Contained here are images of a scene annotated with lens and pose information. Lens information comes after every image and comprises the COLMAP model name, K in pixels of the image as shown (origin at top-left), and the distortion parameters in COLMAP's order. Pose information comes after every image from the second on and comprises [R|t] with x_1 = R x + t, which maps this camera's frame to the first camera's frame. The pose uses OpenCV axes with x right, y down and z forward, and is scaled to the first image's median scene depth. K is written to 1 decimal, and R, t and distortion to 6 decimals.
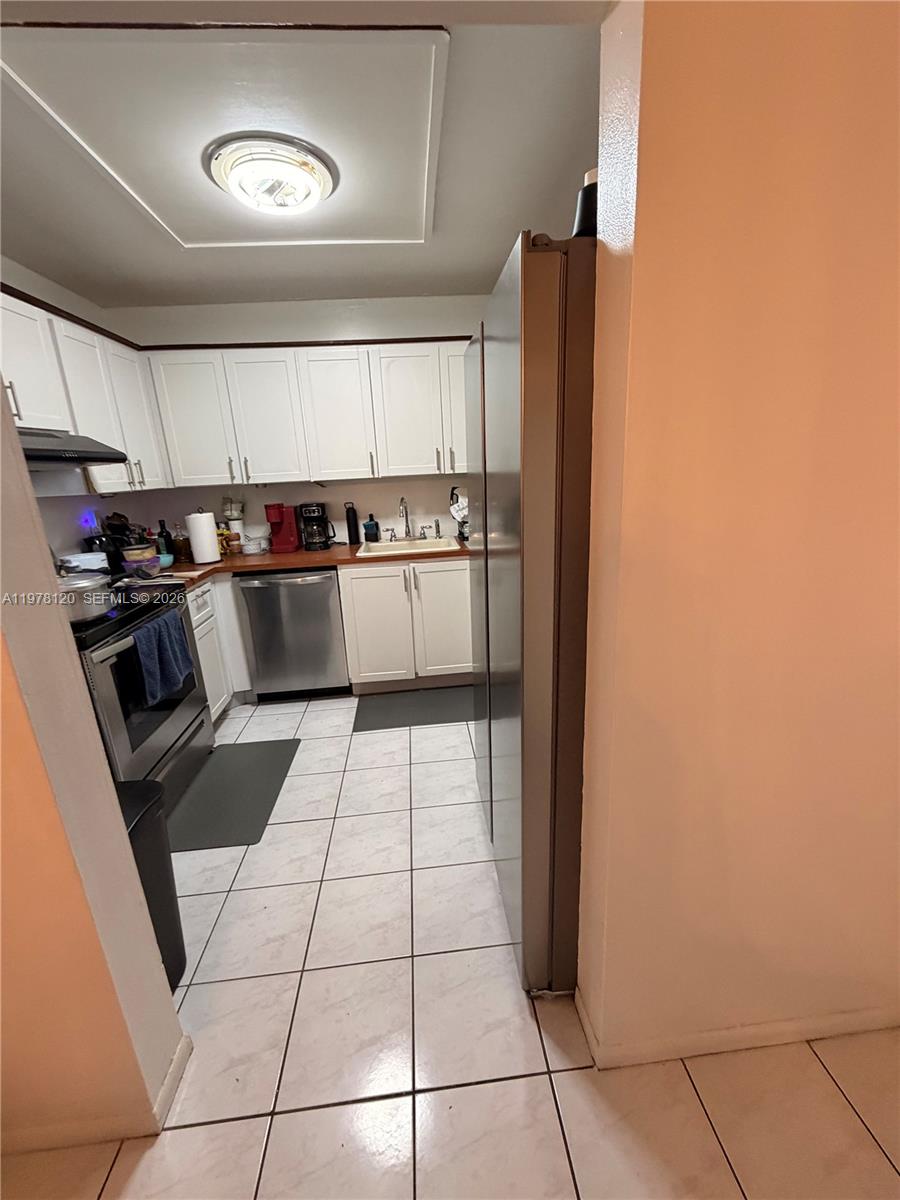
lens RADIAL K [[477.4, 0, 450.8], [0, 477.4, 597.8], [0, 0, 1]] dist [-0.000760, 0.000154]
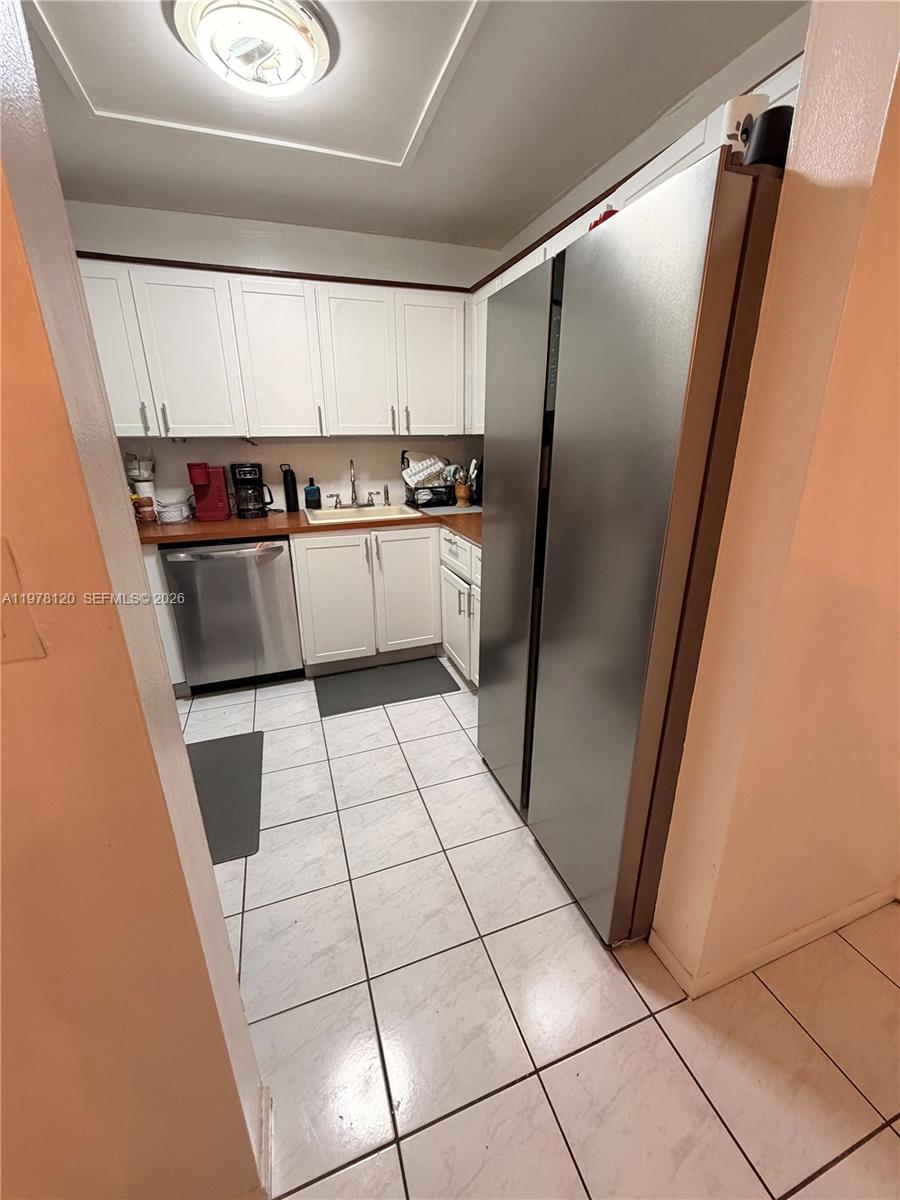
lens RADIAL K [[477.4, 0, 450.8], [0, 477.4, 597.8], [0, 0, 1]] dist [-0.000760, 0.000154]
pose [[0.966236, -0.042865, 0.254068, -0.162407], [0.029115, 0.997913, 0.057636, 0.006511], [-0.256009, -0.048293, 0.965467, 0.056441]]
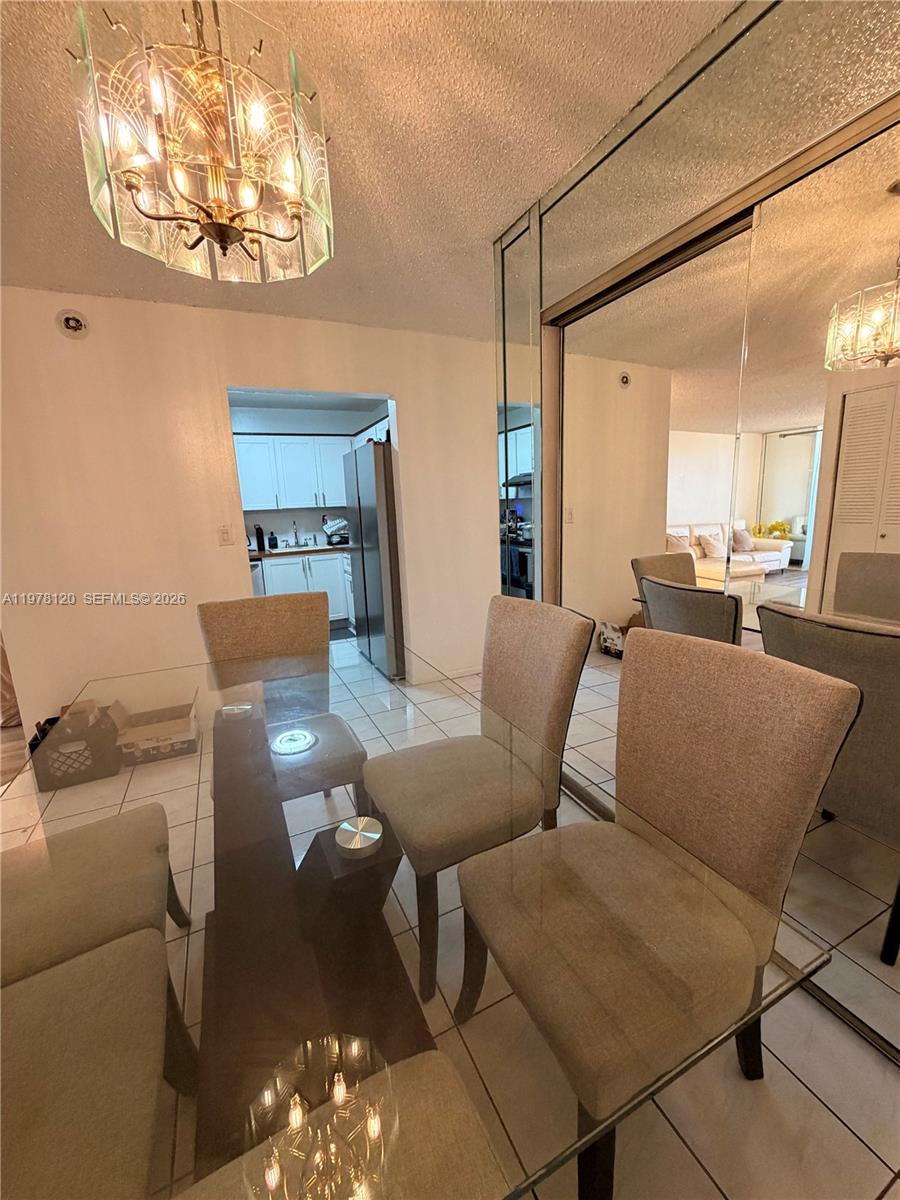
lens RADIAL K [[477.4, 0, 450.8], [0, 477.4, 597.8], [0, 0, 1]] dist [-0.000760, 0.000154]
pose [[0.936043, -0.058920, 0.346918, -0.186697], [0.090255, 0.993101, -0.074857, 0.241007], [-0.340114, 0.101380, 0.934903, -0.754736]]
